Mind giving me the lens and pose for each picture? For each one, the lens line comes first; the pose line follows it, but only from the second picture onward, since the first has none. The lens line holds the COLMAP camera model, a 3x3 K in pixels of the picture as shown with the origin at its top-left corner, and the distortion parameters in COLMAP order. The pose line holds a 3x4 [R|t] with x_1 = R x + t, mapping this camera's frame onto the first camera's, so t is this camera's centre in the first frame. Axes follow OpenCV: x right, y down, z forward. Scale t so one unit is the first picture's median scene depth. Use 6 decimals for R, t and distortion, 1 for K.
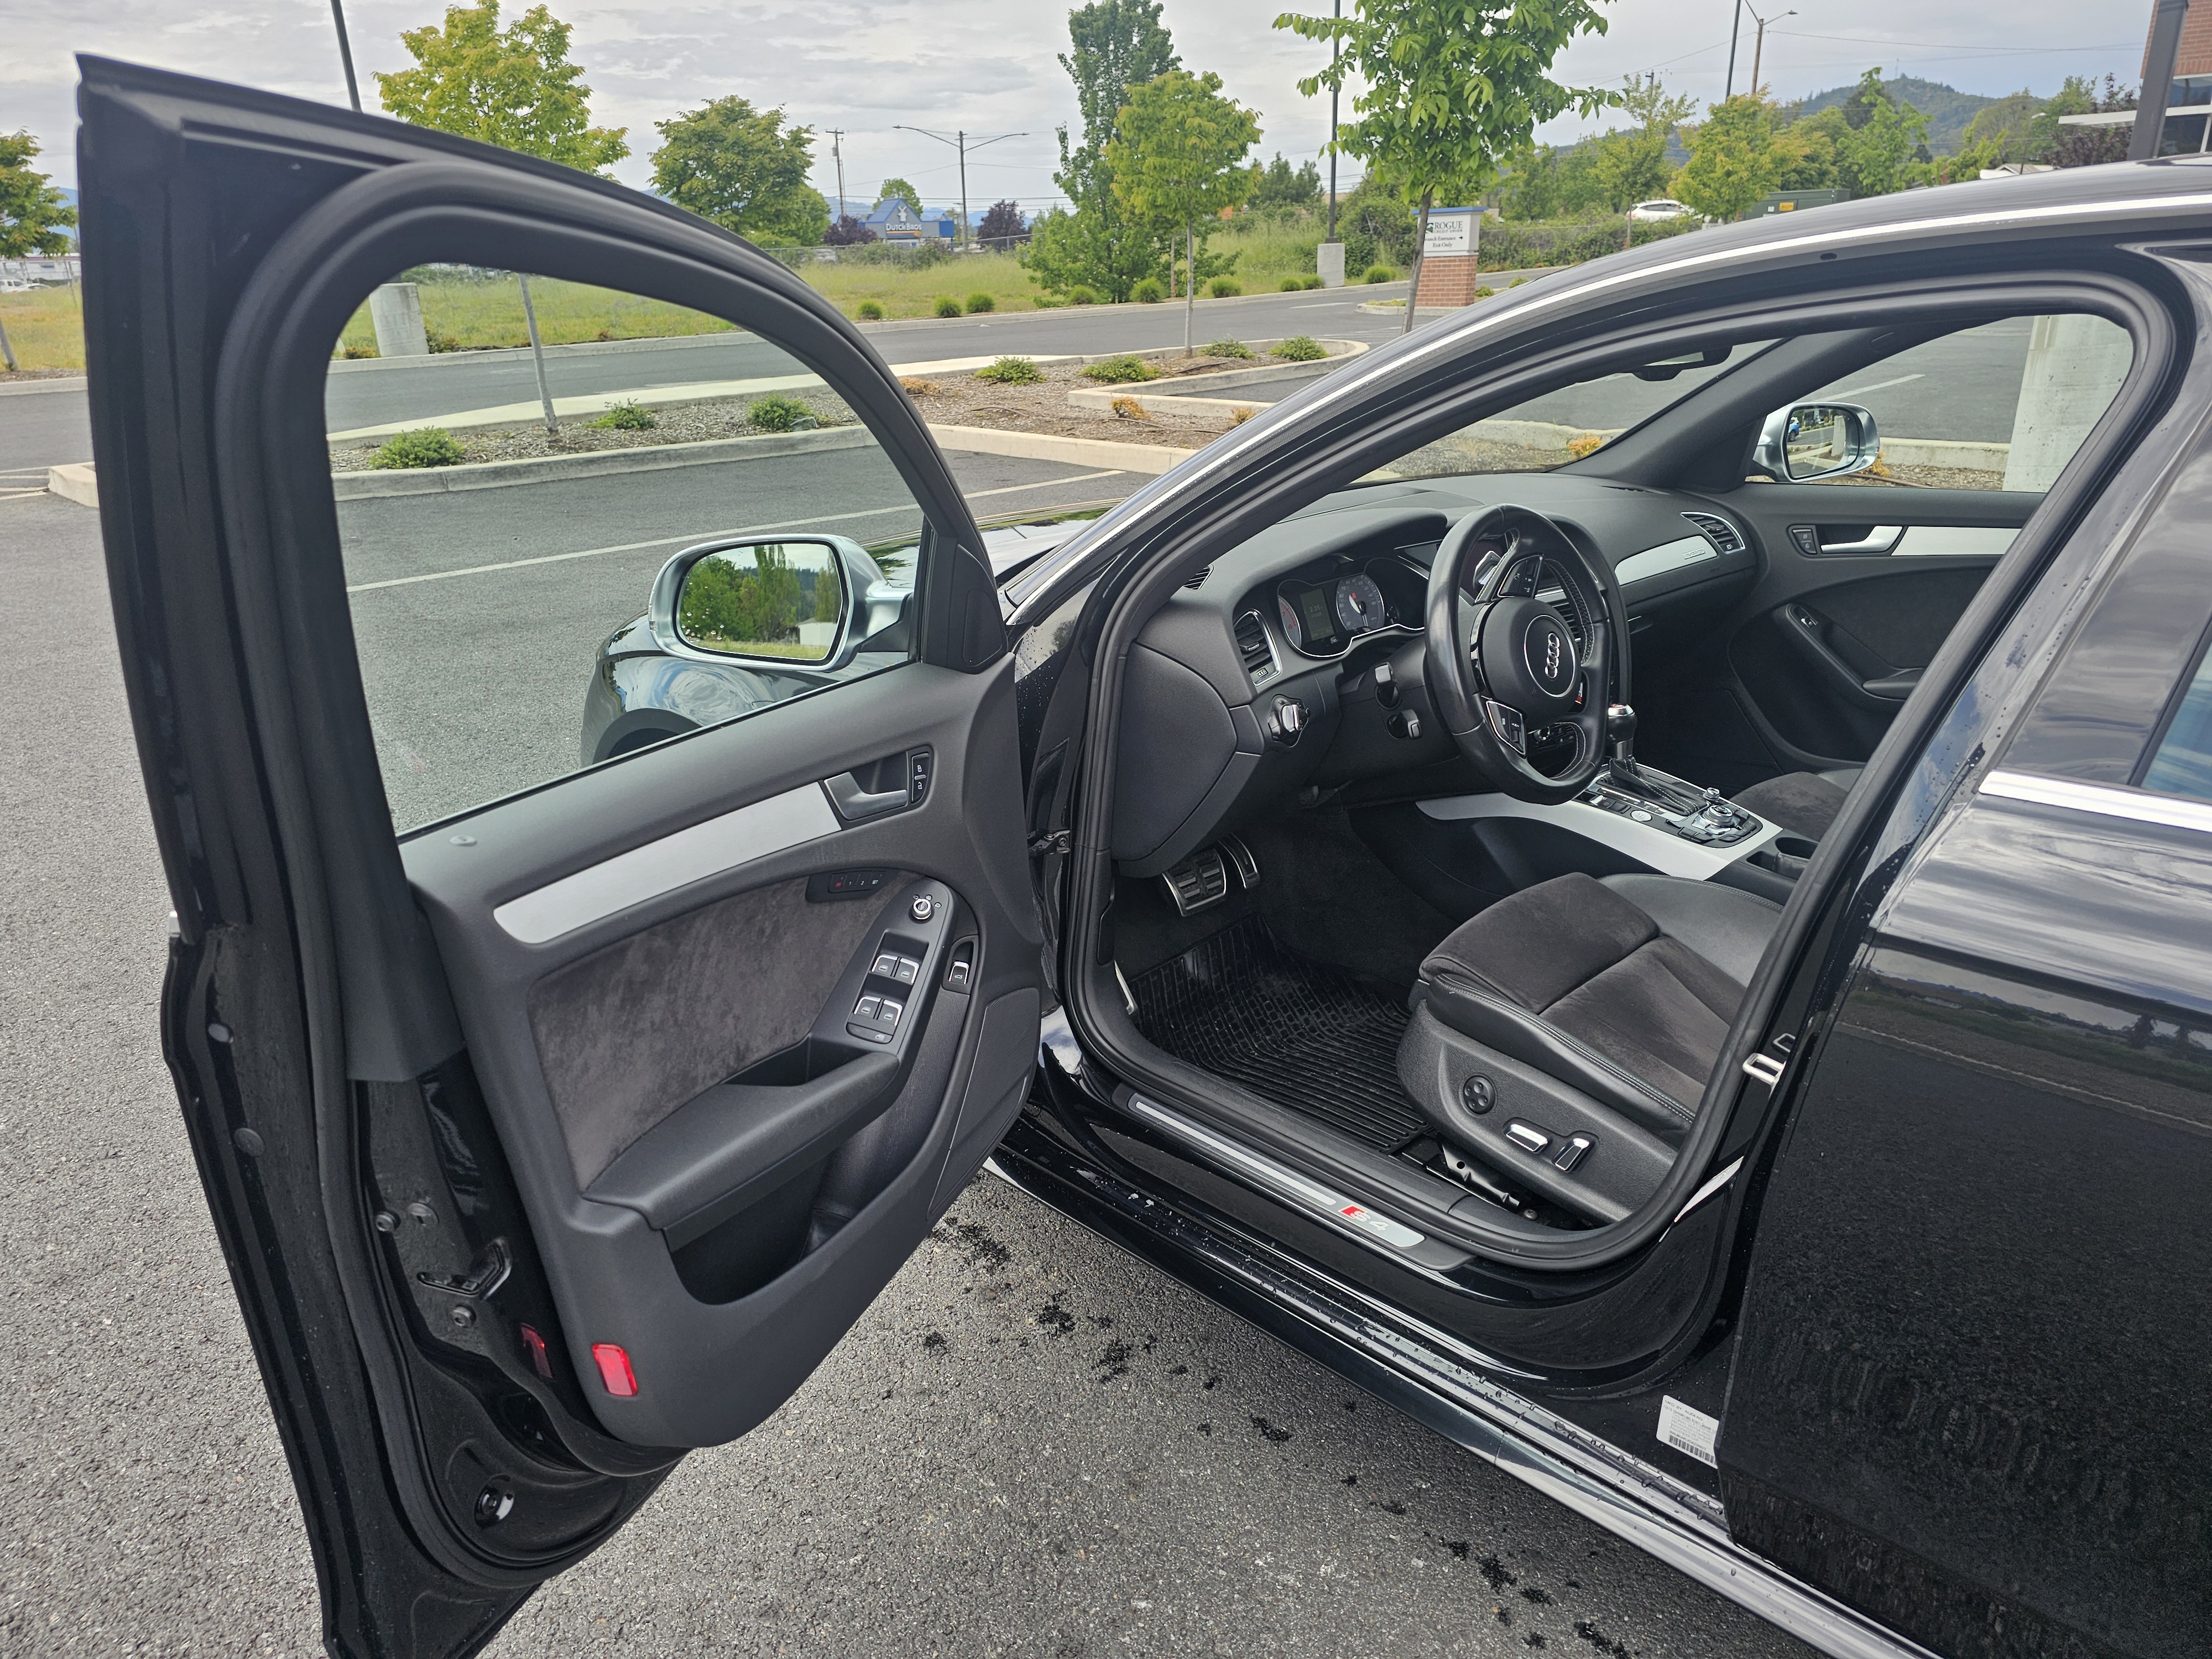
lens RADIAL K [[1493.4, 0, 1112.6], [0, 1493.4, 794.9], [0, 0, 1]] dist [0.033963, -0.027137]
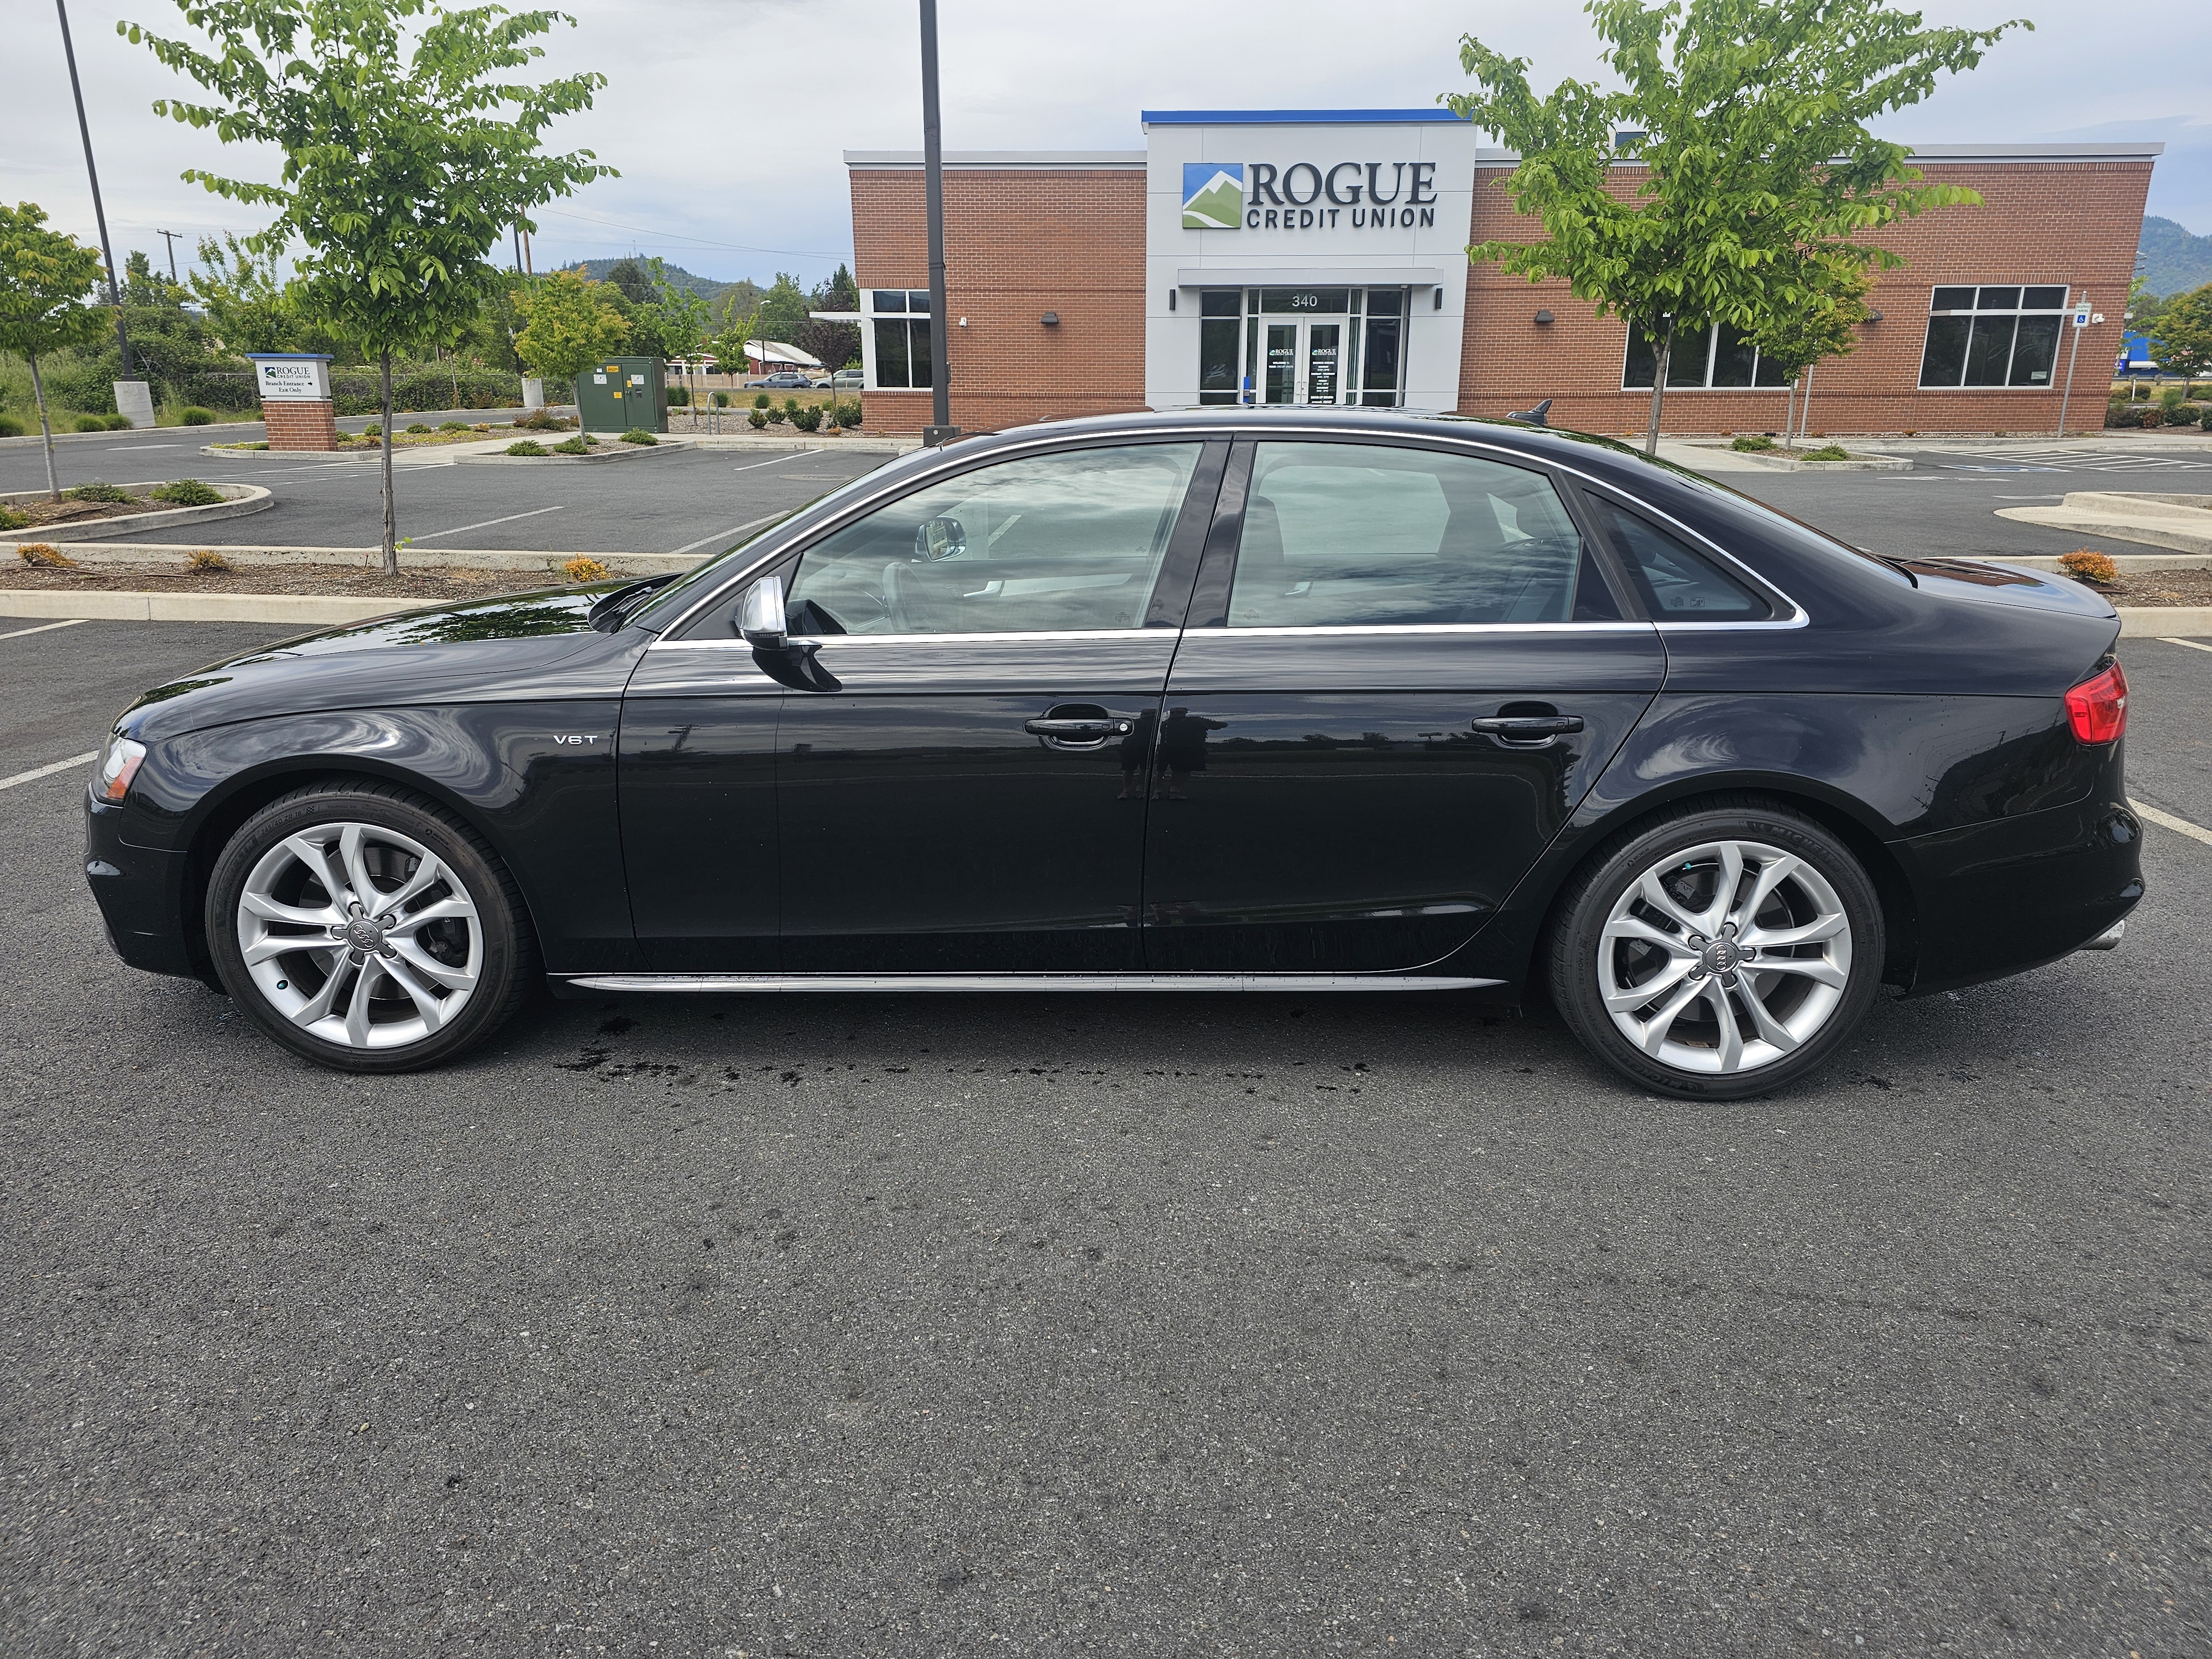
lens RADIAL K [[1493.4, 0, 1112.6], [0, 1493.4, 794.9], [0, 0, 1]] dist [0.033963, -0.027137]
pose [[0.735042, -0.144276, 0.662493, -0.114571], [0.203189, 0.979063, -0.012221, 0.023394], [-0.646859, 0.143594, 0.748968, -0.076311]]
